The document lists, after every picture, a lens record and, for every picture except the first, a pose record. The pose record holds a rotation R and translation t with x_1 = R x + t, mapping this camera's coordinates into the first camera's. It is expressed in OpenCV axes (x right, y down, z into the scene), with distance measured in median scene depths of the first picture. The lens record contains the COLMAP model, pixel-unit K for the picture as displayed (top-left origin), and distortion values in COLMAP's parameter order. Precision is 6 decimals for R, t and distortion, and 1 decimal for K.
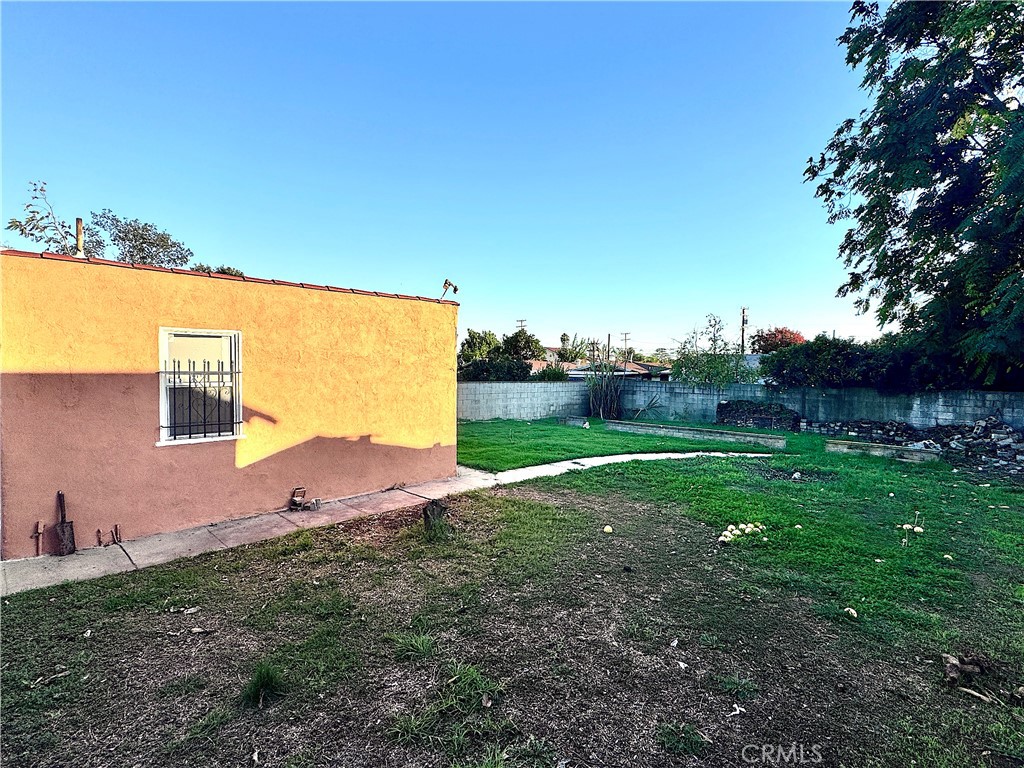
lens RADIAL K [[518.1, 0, 512.0], [0, 518.1, 384.0], [0, 0, 1]] dist [0.001208, -0.000677]
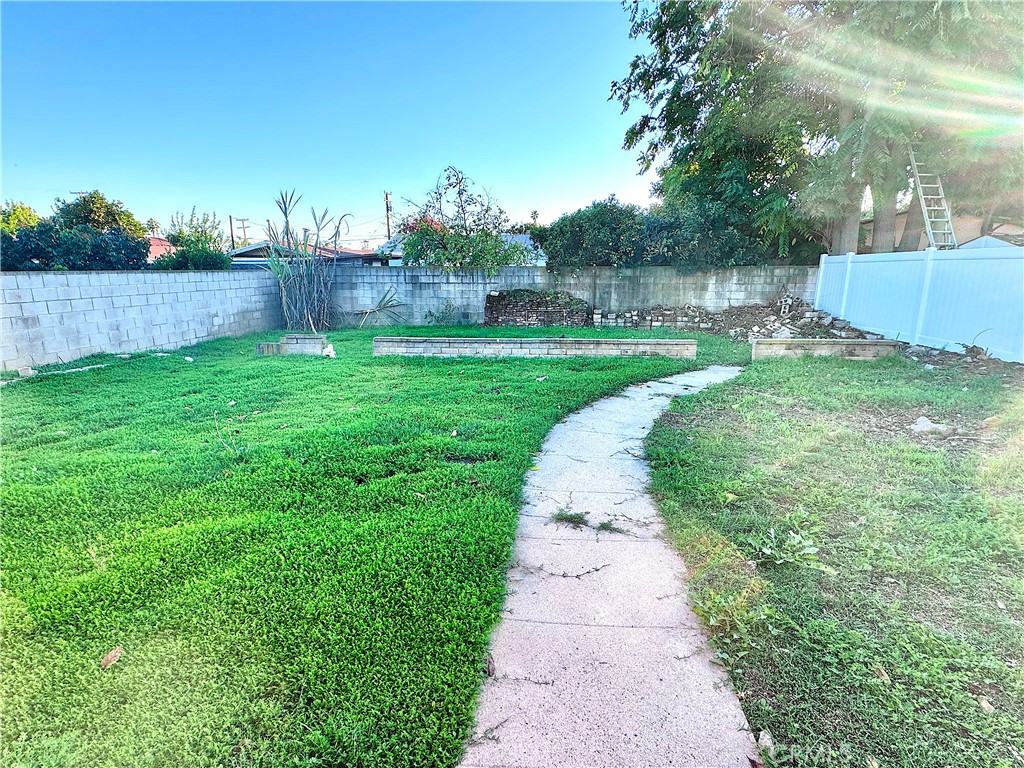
lens RADIAL K [[518.1, 0, 512.0], [0, 518.1, 384.0], [0, 0, 1]] dist [0.001208, -0.000677]
pose [[0.769072, -0.157030, 0.619573, -0.037361], [0.032438, 0.977691, 0.207530, 0.010496], [-0.638339, -0.139508, 0.757008, 0.462593]]
